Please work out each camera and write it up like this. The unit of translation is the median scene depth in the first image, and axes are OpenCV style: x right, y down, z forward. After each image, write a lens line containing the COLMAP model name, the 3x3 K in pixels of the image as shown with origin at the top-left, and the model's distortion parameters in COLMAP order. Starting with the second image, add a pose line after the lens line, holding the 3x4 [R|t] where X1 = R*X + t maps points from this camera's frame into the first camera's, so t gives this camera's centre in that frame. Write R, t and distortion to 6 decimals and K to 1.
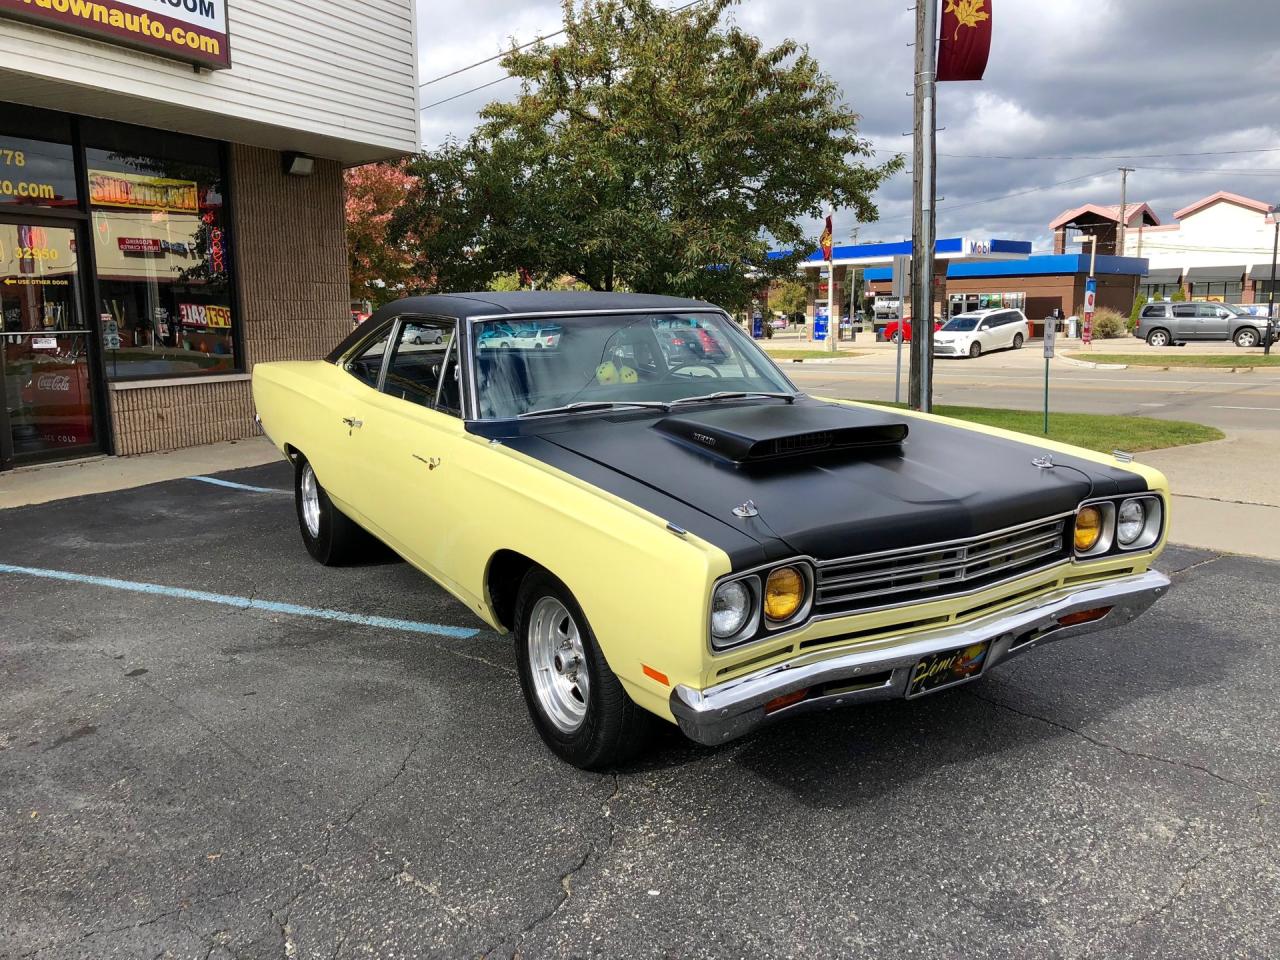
lens RADIAL K [[1062.8, 0, 647.5], [0, 1062.8, 487.4], [0, 0, 1]] dist [0.026192, -0.013631]
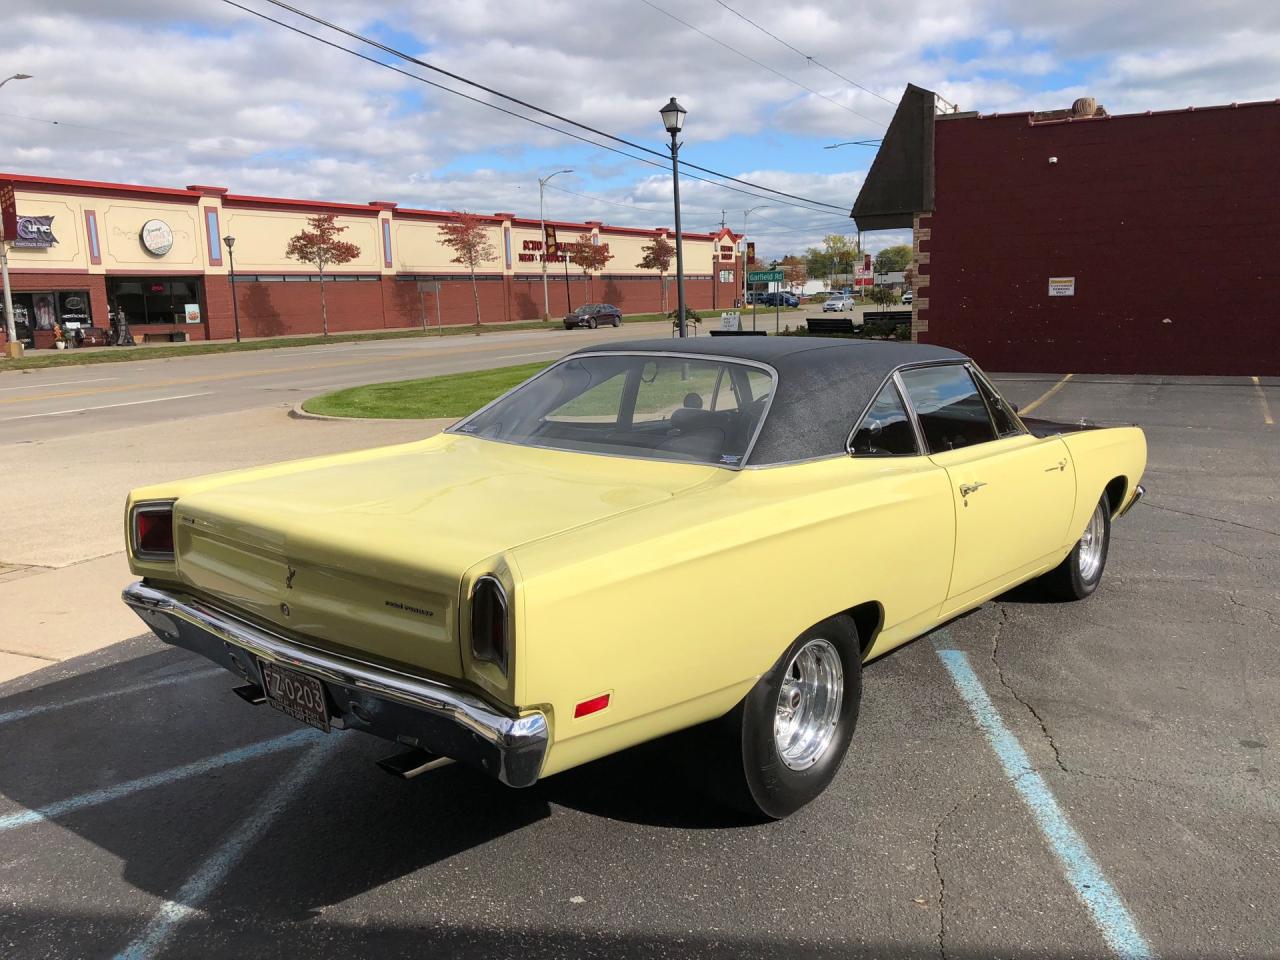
lens RADIAL K [[1062.8, 0, 642.8], [0, 1062.8, 481.5], [0, 0, 1]] dist [0.026192, -0.013631]
pose [[-0.348041, -0.148039, 0.925717, -0.542575], [0.187045, 0.956634, 0.223306, -0.171267], [-0.918630, 0.250870, -0.305258, 0.828564]]
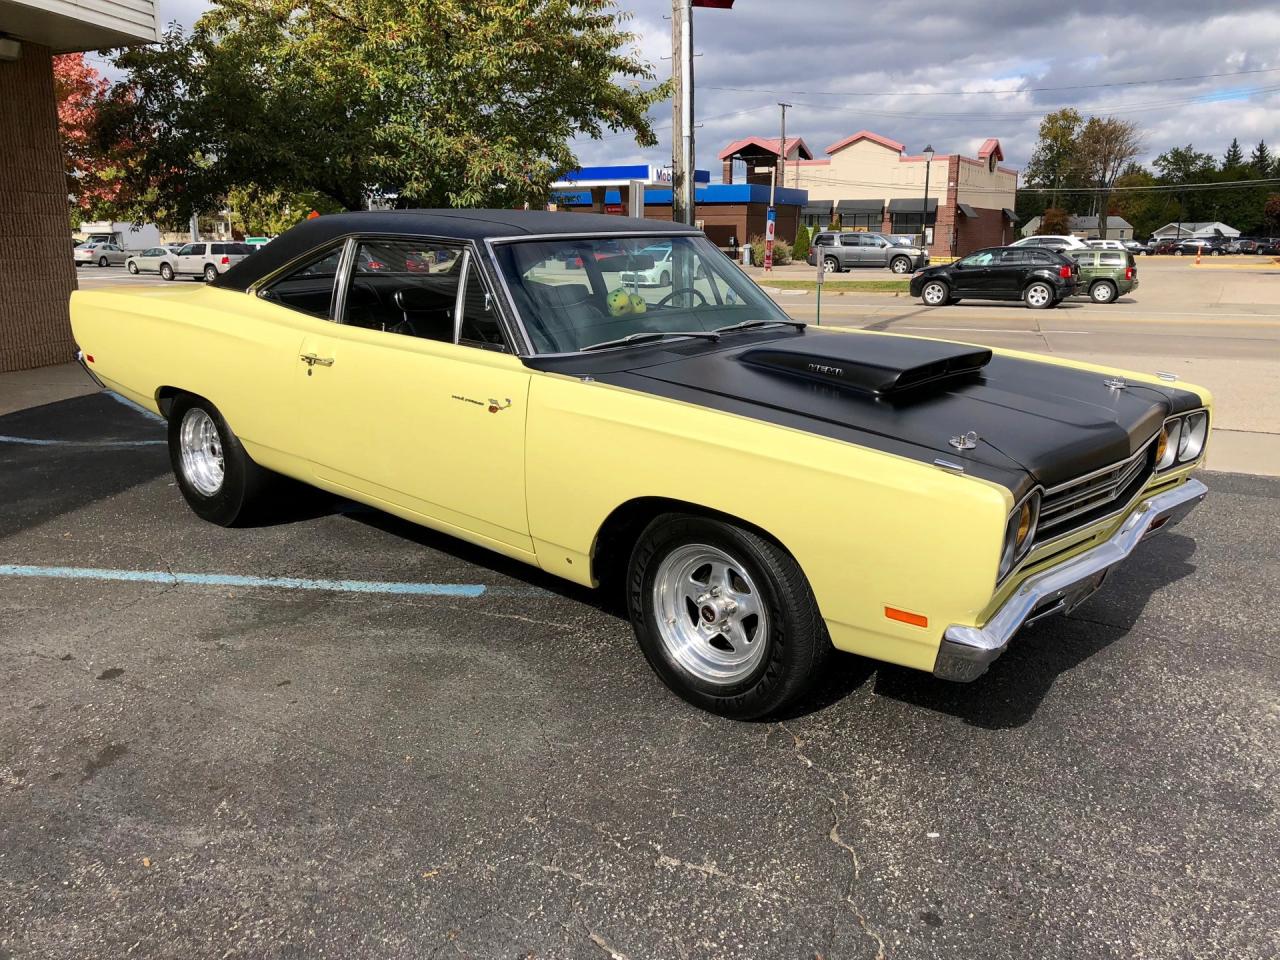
lens RADIAL K [[1062.8, 0, 651.6], [0, 1062.8, 484.2], [0, 0, 1]] dist [0.026192, -0.013631]
pose [[0.949575, -0.058032, 0.308123, -0.158478], [0.037554, 0.996698, 0.071986, -0.007088], [-0.311283, -0.056784, 0.948619, 0.049389]]
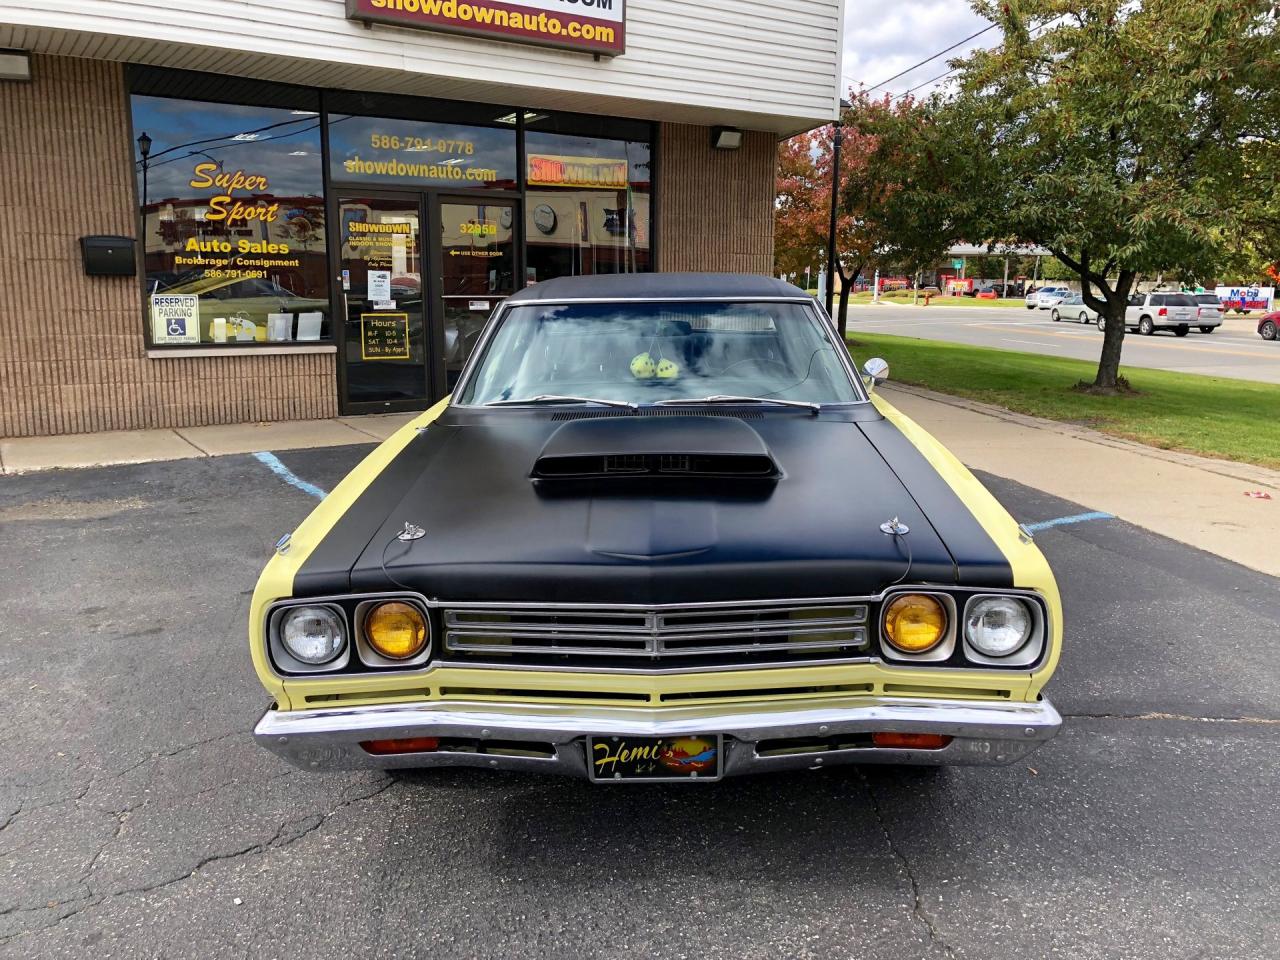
lens RADIAL K [[1062.8, 0, 650.3], [0, 1062.8, 478.5], [0, 0, 1]] dist [0.026192, -0.013631]
pose [[0.845954, 0.120512, -0.519460, 0.240455], [-0.107488, 0.992670, 0.055248, -0.031421], [0.522311, 0.009099, 0.852707, 0.106113]]
